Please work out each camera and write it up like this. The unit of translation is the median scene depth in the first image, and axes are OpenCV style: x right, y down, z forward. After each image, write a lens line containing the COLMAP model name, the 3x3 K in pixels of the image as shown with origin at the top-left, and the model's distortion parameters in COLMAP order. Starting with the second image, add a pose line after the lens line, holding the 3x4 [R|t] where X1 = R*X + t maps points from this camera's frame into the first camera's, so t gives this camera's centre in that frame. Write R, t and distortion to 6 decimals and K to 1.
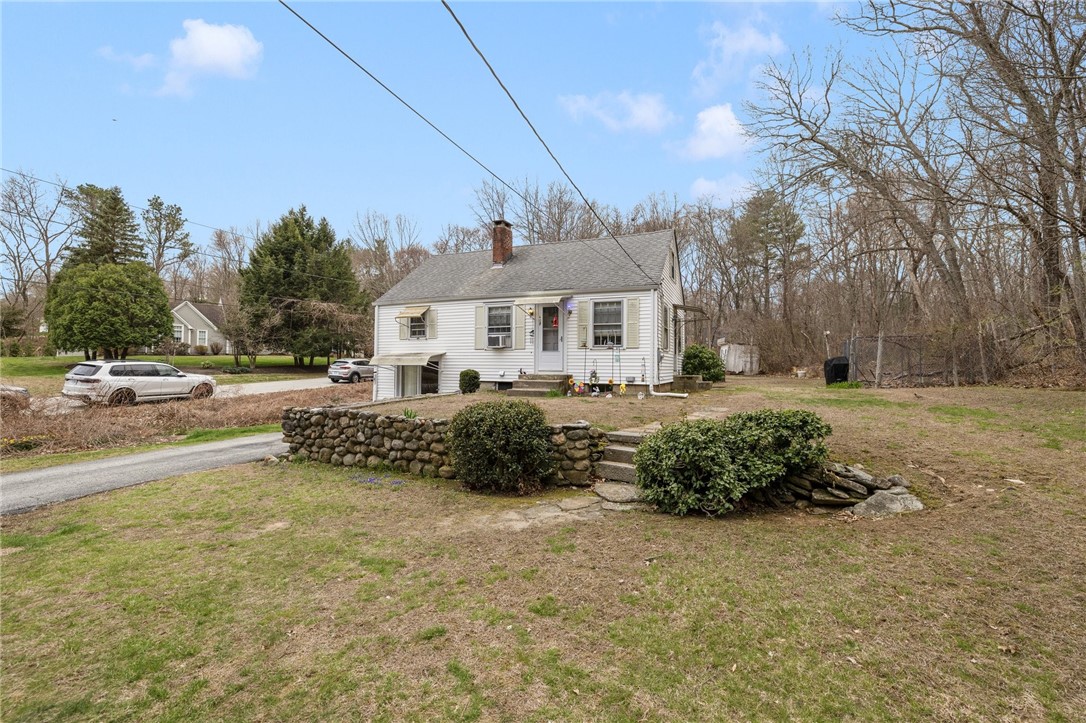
lens RADIAL K [[463.2, 0, 540.6], [0, 463.2, 351.6], [0, 0, 1]] dist [0.003057, 0.000474]
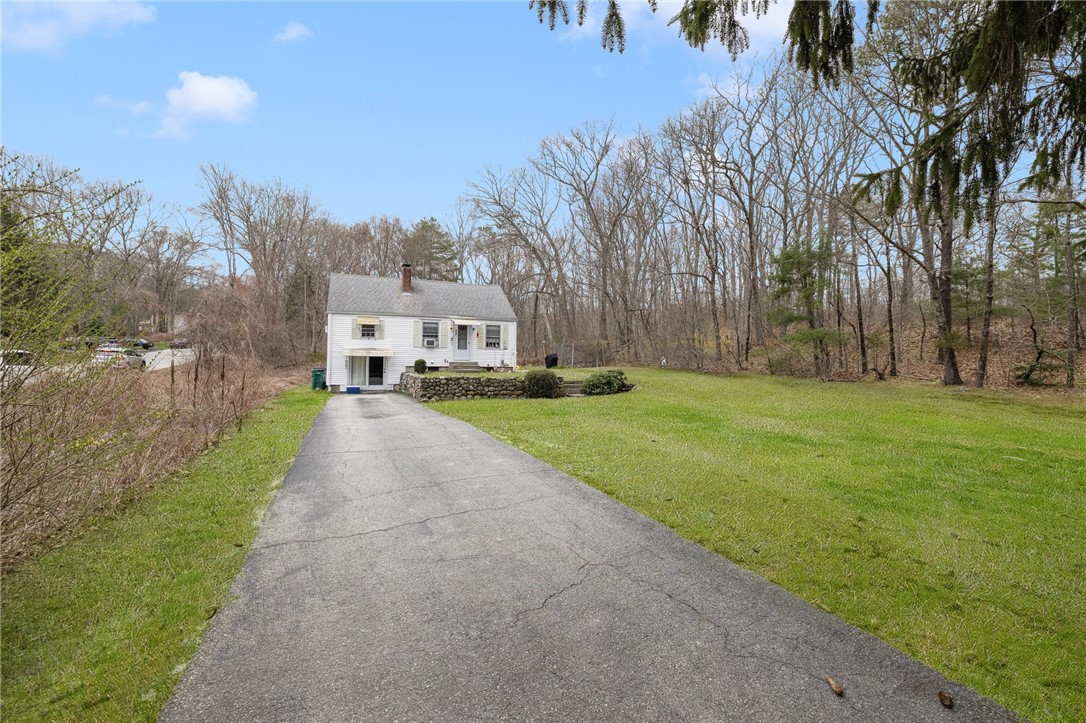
lens RADIAL K [[463.2, 0, 540.2], [0, 463.2, 357.9], [0, 0, 1]] dist [0.003057, 0.000474]
pose [[0.702810, 0.006397, 0.711348, -1.101633], [-0.027235, 0.999468, 0.017920, -0.008700], [-0.710856, -0.031968, 0.702611, -0.528197]]
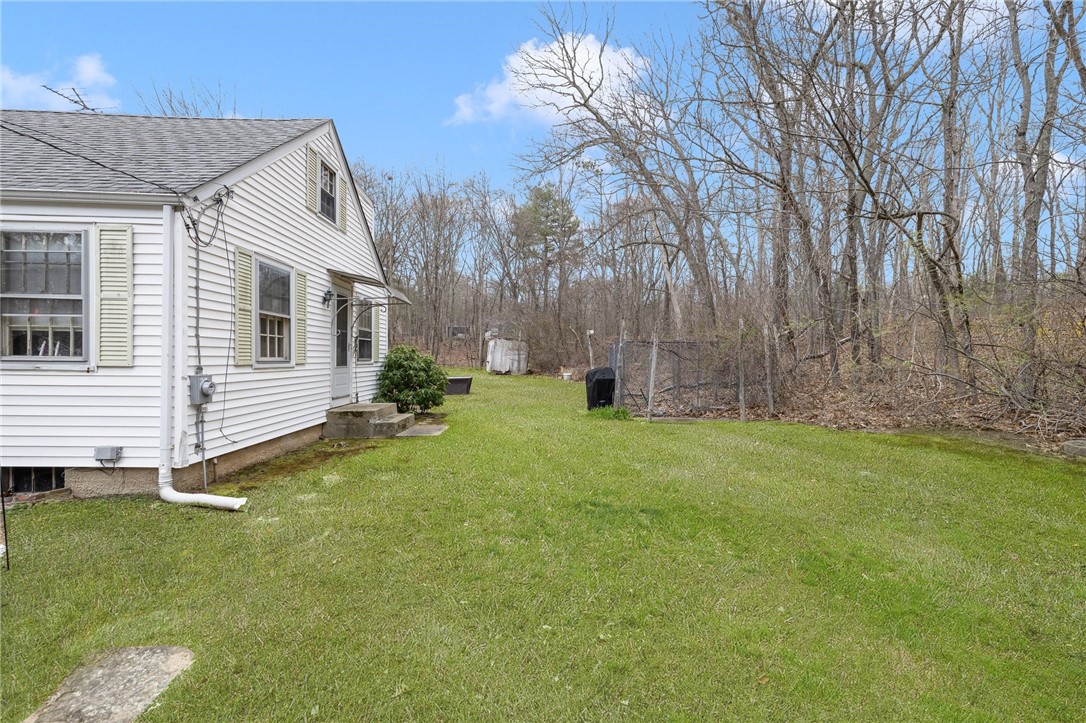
lens RADIAL K [[463.2, 0, 541.7], [0, 463.2, 360.1], [0, 0, 1]] dist [0.003057, 0.000474]
pose [[0.906606, 0.003466, 0.421964, 0.332057], [-0.022040, 0.998990, 0.039148, -0.032929], [-0.421402, -0.044792, 0.905767, 0.511476]]
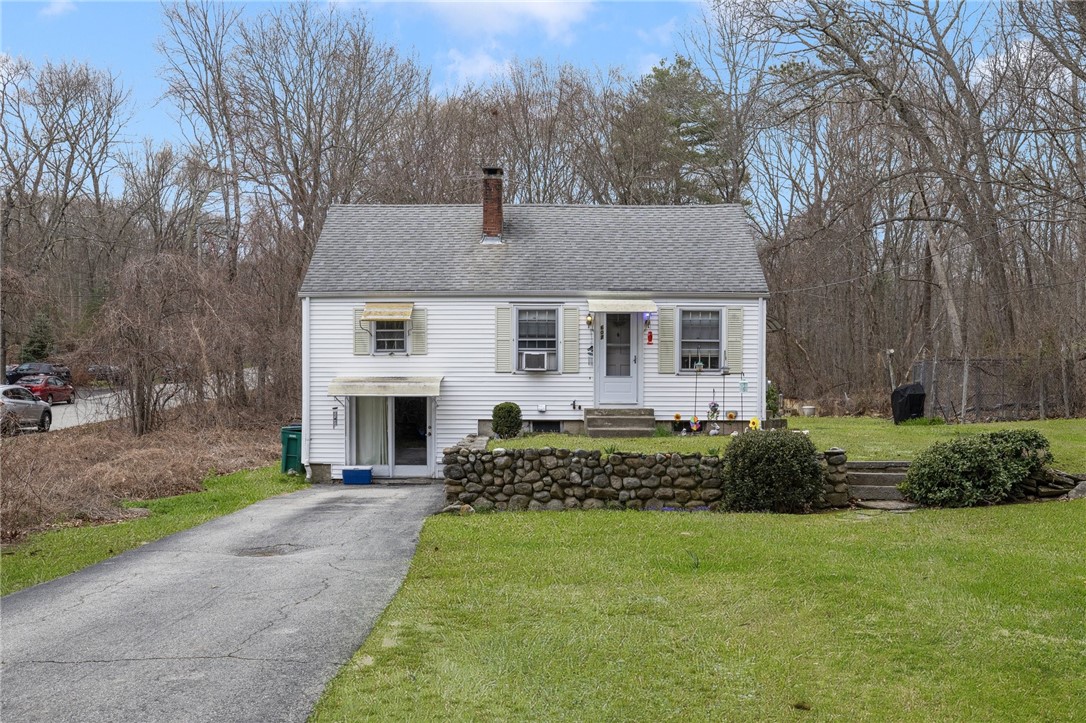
lens RADIAL K [[1102.0, 0, 542.0], [0, 1102.0, 427.1], [0, 0, 1]] dist [0.009394, 0.000000]
pose [[0.922498, -0.012098, 0.385813, -0.764643], [-0.009230, 0.998532, 0.053379, -0.012681], [-0.385893, -0.052803, 0.921031, -0.537111]]
